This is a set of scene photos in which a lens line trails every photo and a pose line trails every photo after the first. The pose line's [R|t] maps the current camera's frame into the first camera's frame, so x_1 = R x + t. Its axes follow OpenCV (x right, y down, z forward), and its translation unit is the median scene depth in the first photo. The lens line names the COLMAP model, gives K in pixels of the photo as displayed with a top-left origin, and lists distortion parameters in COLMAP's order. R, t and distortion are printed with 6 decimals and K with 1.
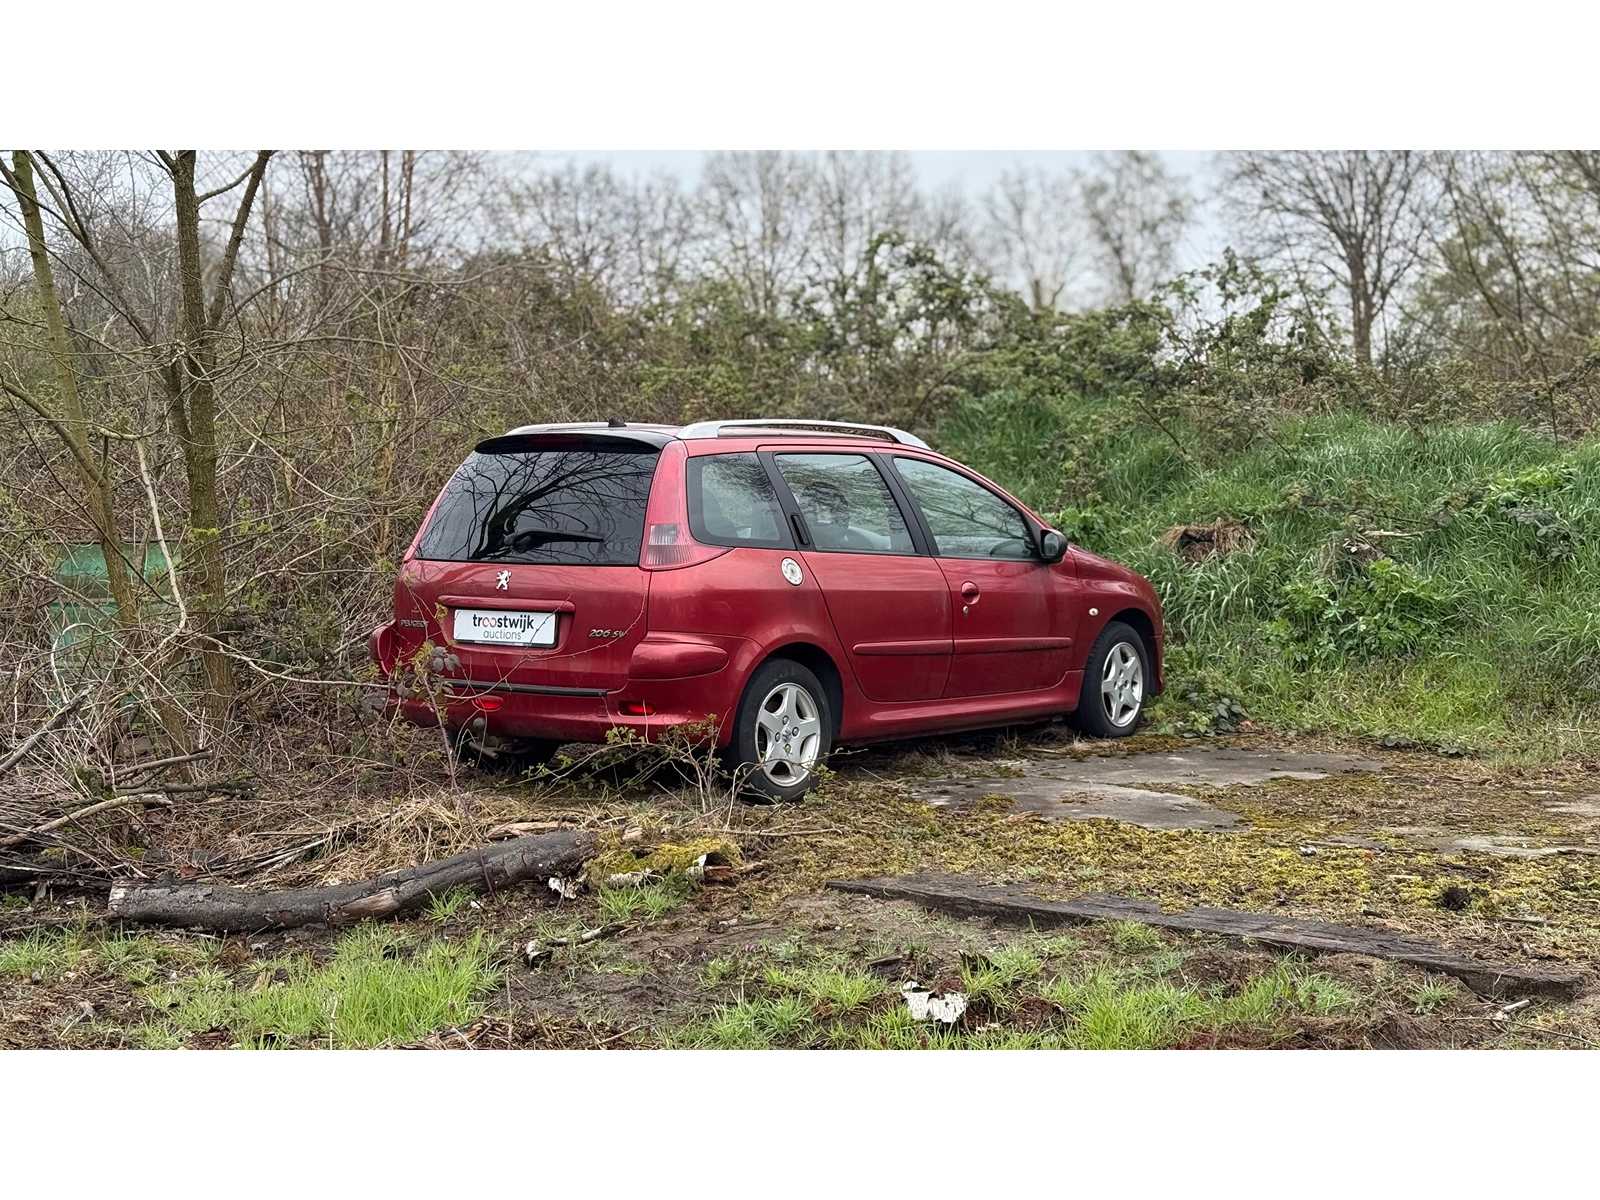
lens RADIAL K [[2086.9, 0, 800.0], [0, 2086.9, 600.0], [0, 0, 1]] dist [0.172967, -0.314895]
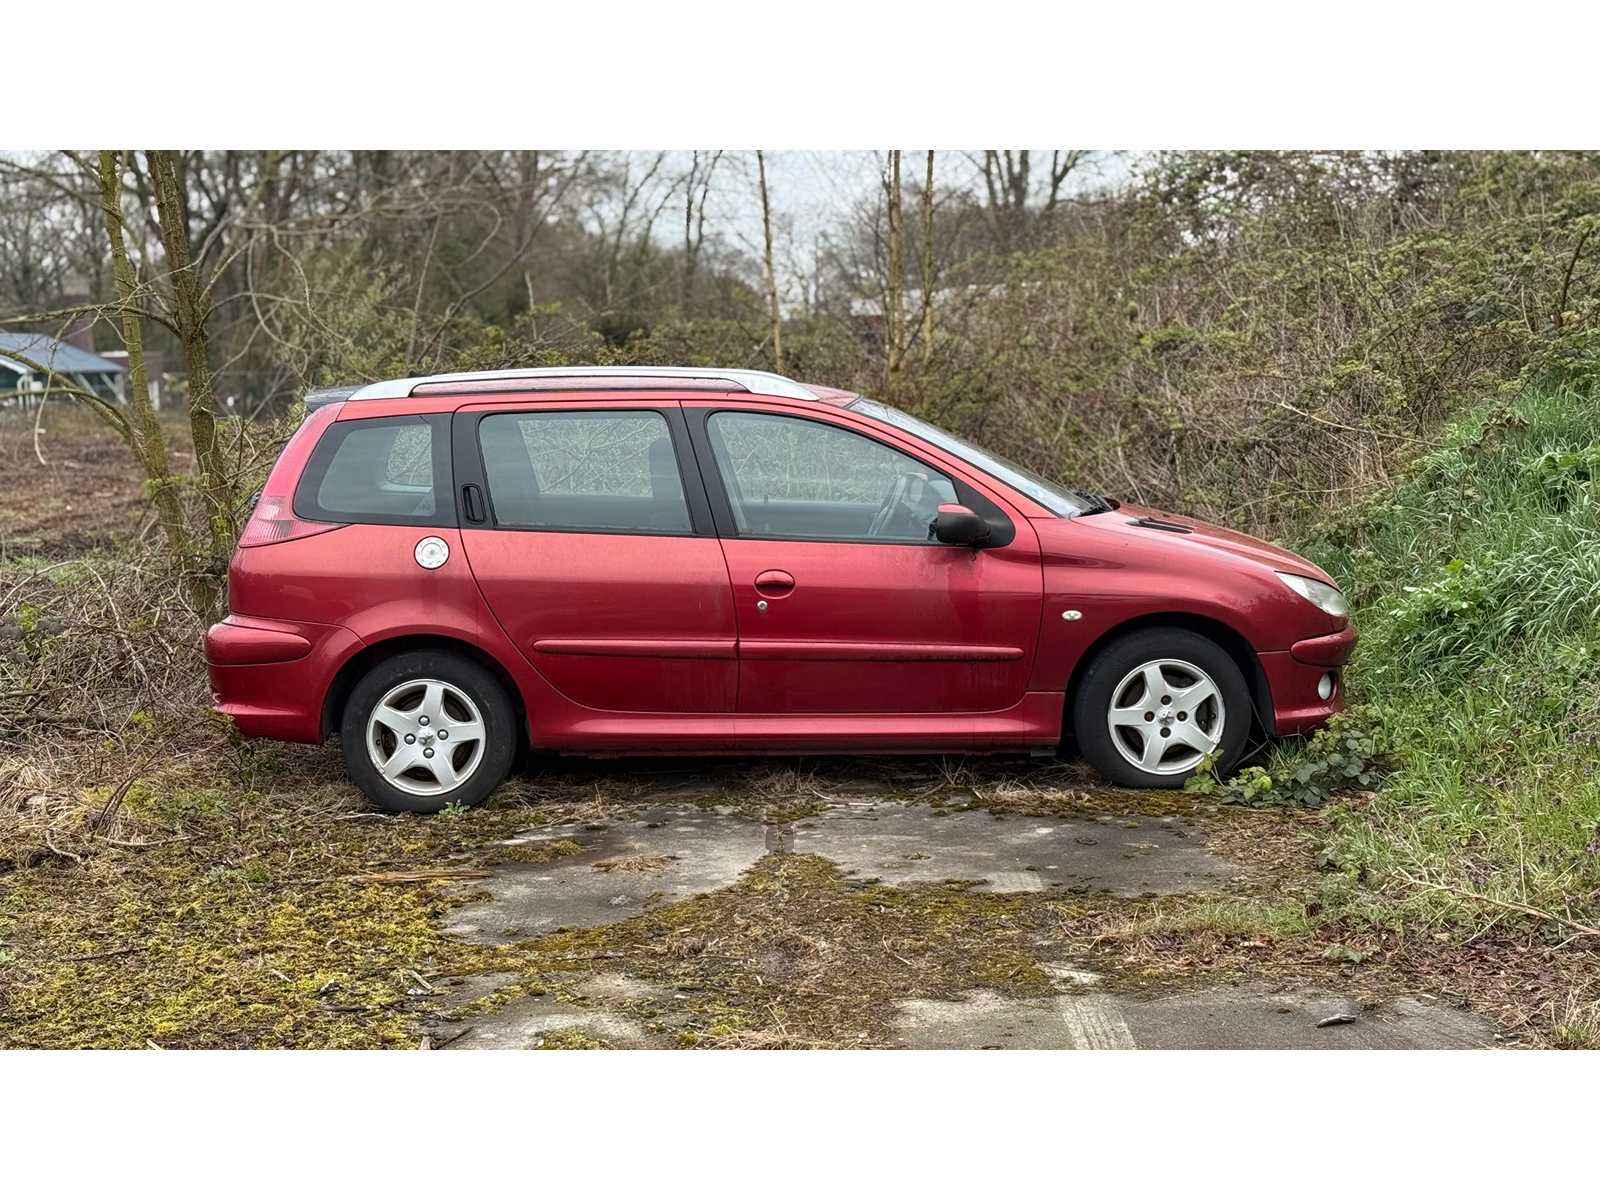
lens RADIAL K [[2086.9, 0, 800.0], [0, 2086.9, 600.0], [0, 0, 1]] dist [0.172967, -0.314895]
pose [[0.642030, 0.071869, -0.763303, 0.706047], [-0.020717, 0.996859, 0.076434, -0.059235], [0.766399, -0.033260, 0.641503, 0.509139]]
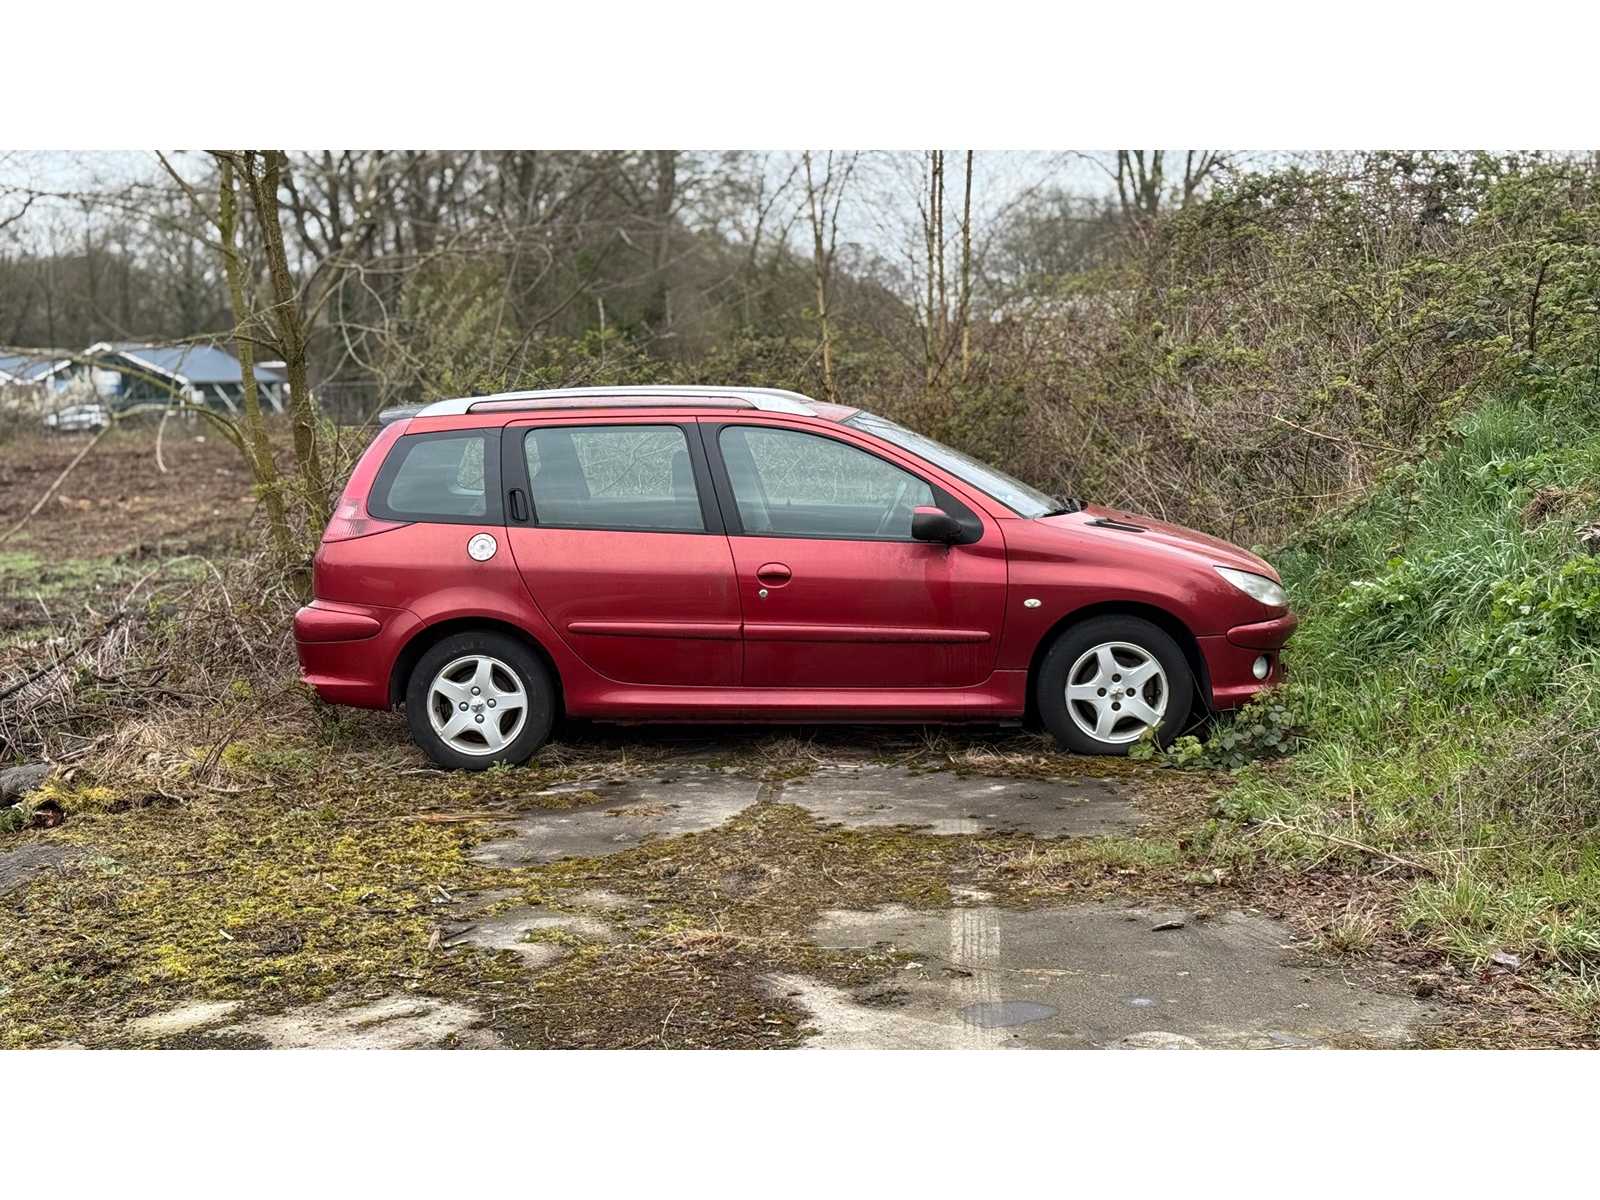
lens RADIAL K [[2086.9, 0, 800.0], [0, 2086.9, 600.0], [0, 0, 1]] dist [0.172967, -0.314895]
pose [[0.588062, 0.072344, -0.805574, 0.843376], [-0.020139, 0.996993, 0.074833, -0.062539], [0.808565, -0.027783, 0.587751, 0.479720]]
